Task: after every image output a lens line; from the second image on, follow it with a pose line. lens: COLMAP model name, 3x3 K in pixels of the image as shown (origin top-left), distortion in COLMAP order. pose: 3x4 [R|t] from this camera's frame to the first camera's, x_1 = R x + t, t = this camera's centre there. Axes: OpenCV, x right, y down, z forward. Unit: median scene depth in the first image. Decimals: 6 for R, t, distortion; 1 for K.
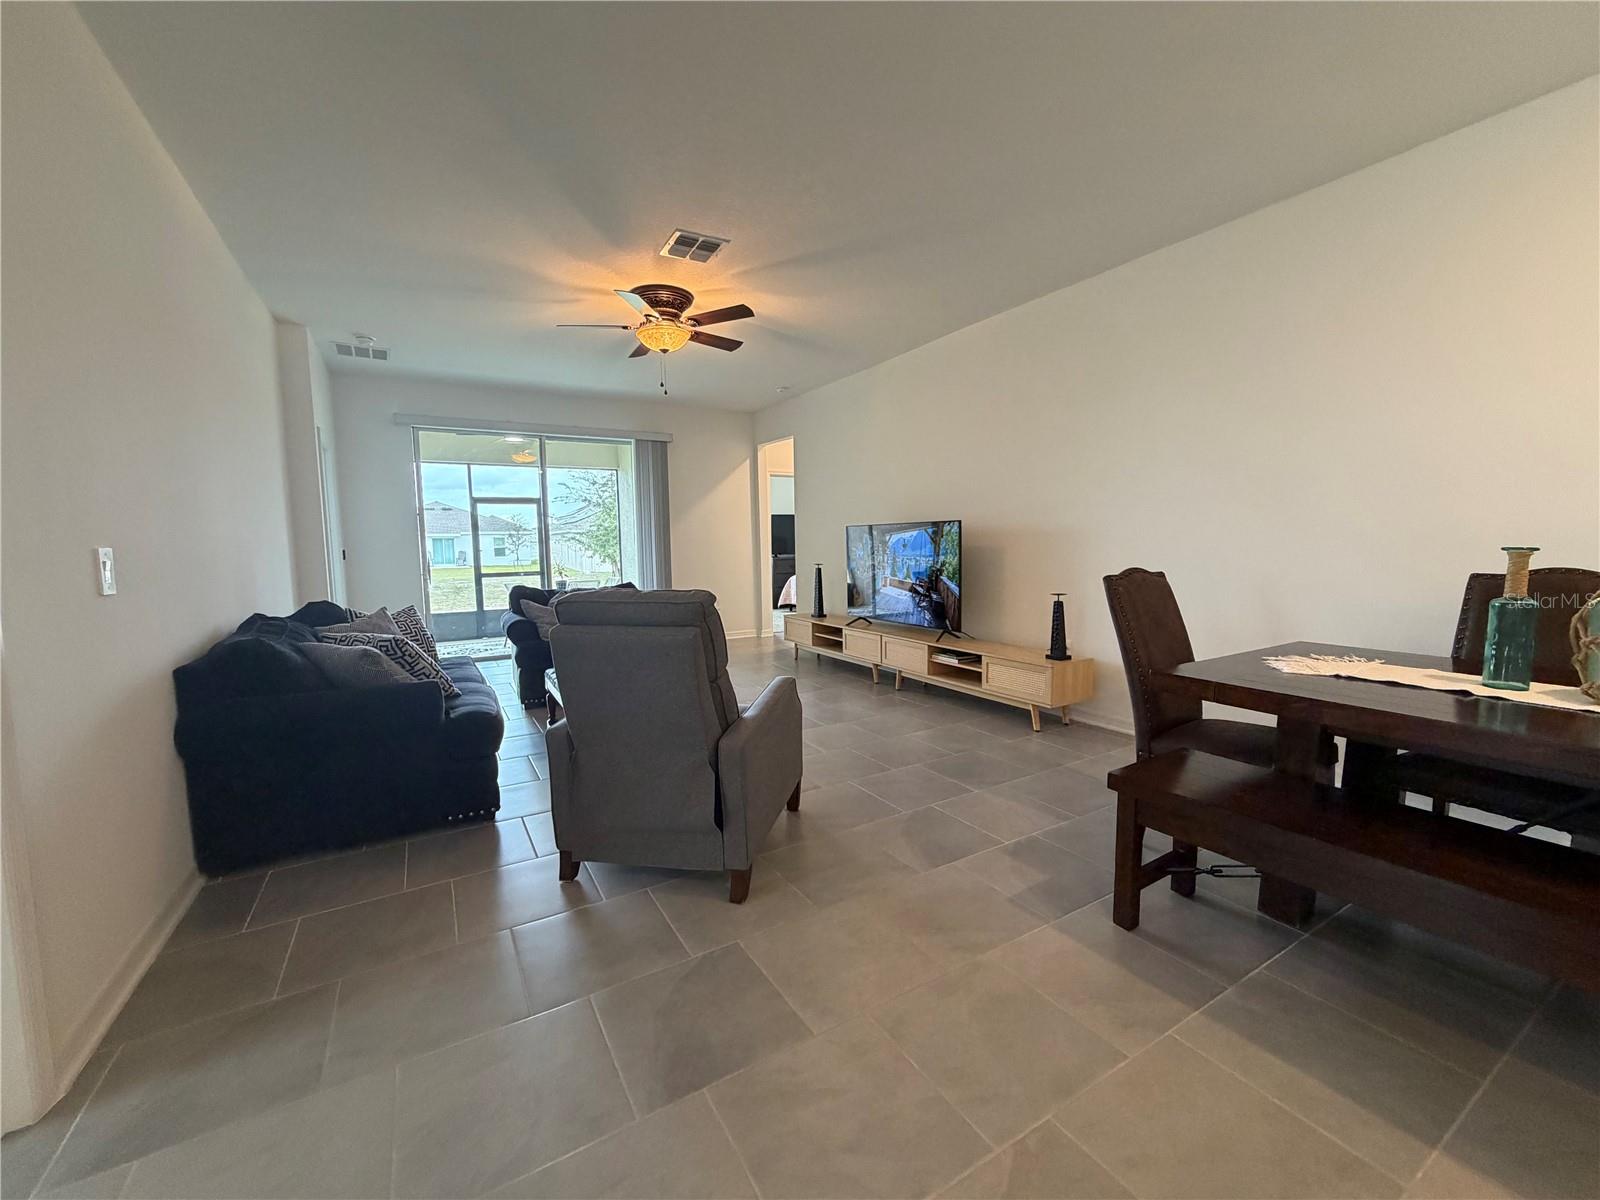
lens RADIAL K [[638.5, 0, 795.8], [0, 638.5, 605.8], [0, 0, 1]] dist [0.002140, 0.000063]
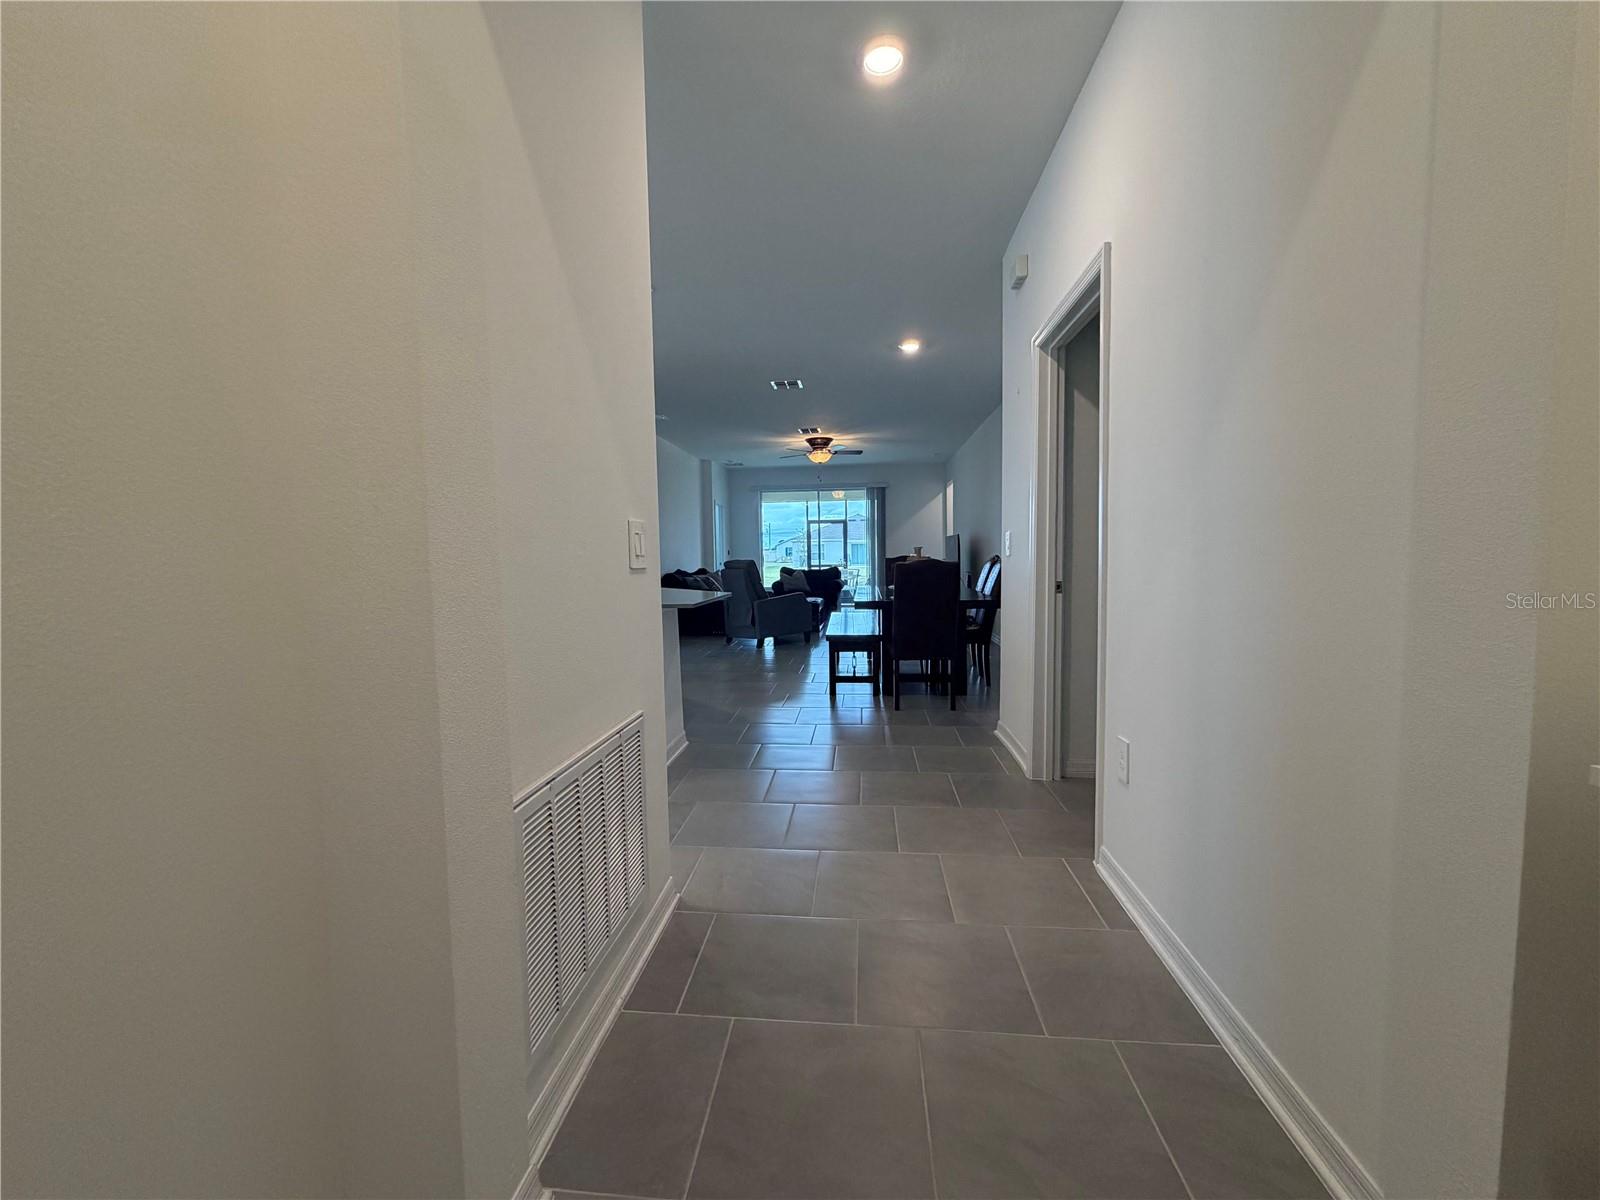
lens RADIAL K [[638.5, 0, 798.5], [0, 638.5, 596.5], [0, 0, 1]] dist [0.002140, 0.000063]
pose [[0.802467, 0.043637, -0.595099, 0.762654], [-0.056331, 0.998408, -0.002750, 0.061961], [0.594031, 0.035730, 0.803648, -0.595982]]
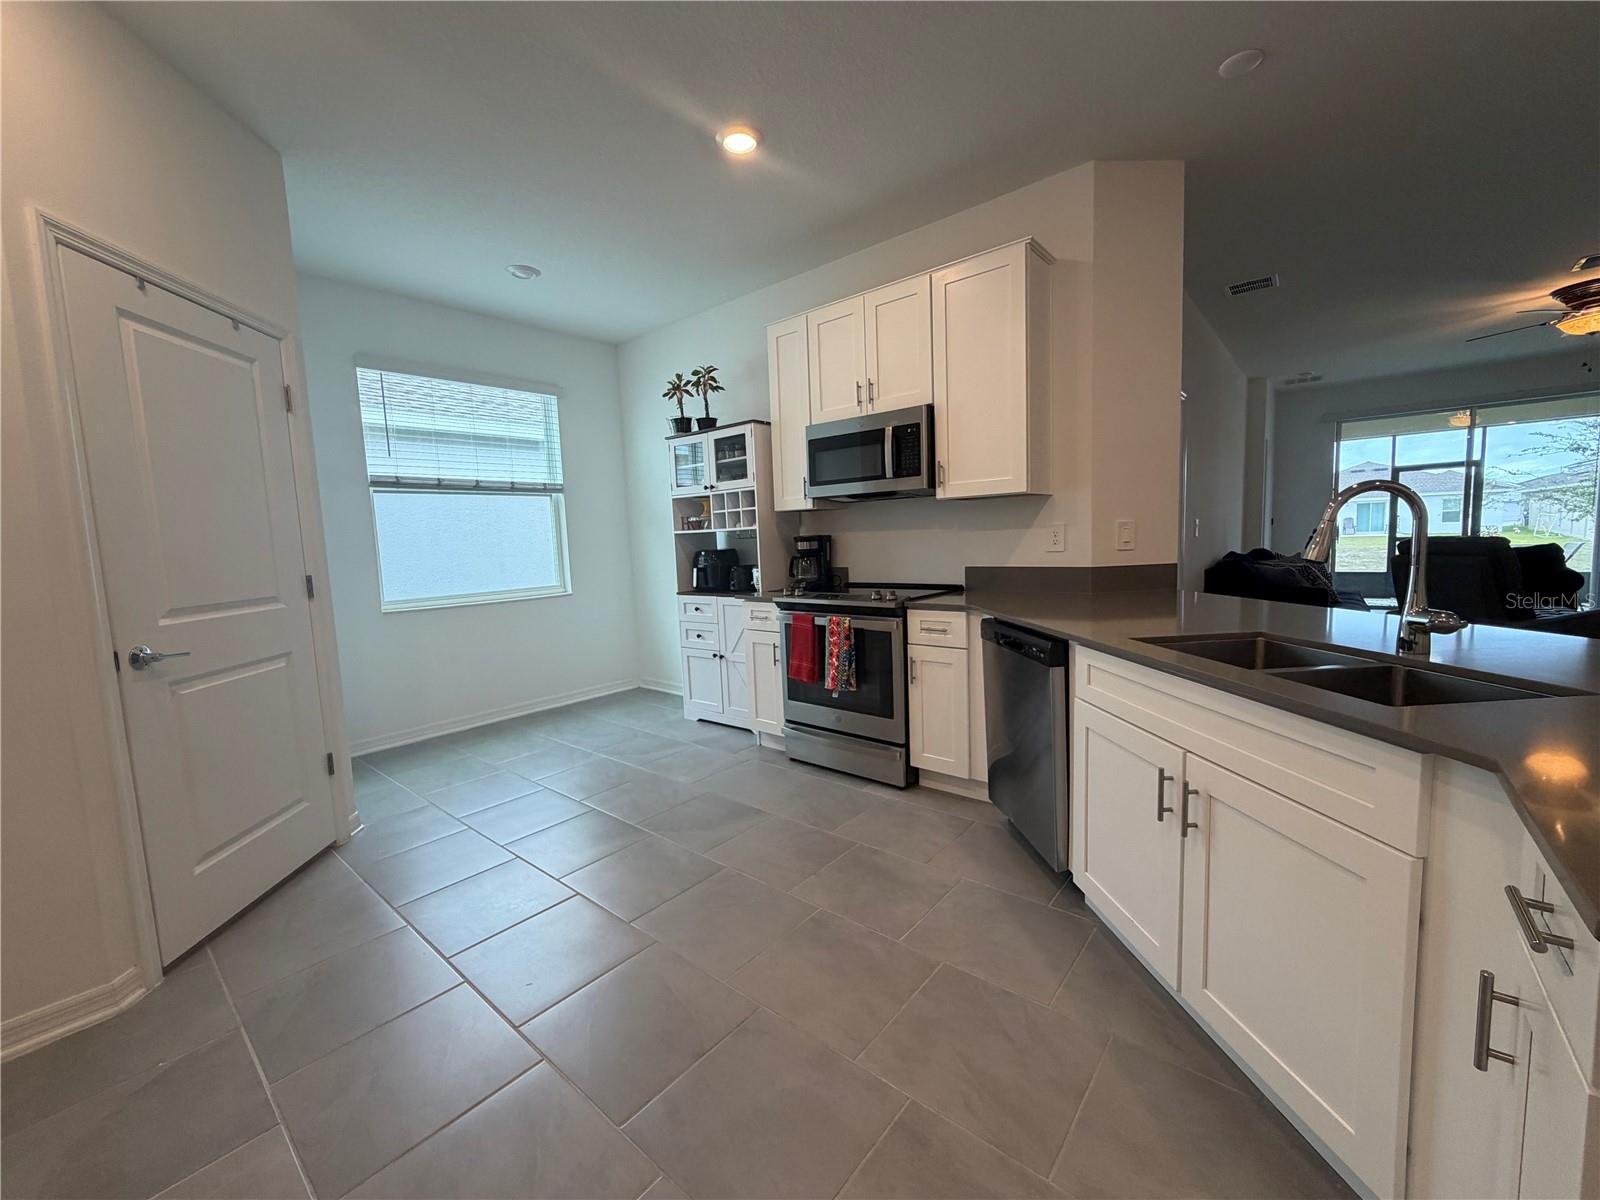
lens RADIAL K [[638.5, 0, 800.6], [0, 638.5, 599.0], [0, 0, 1]] dist [0.002140, 0.000063]
pose [[0.336575, 0.096234, -0.936726, 0.295048], [-0.060243, 0.994927, 0.080567, 0.041121], [0.939728, 0.029314, 0.340665, -0.470802]]
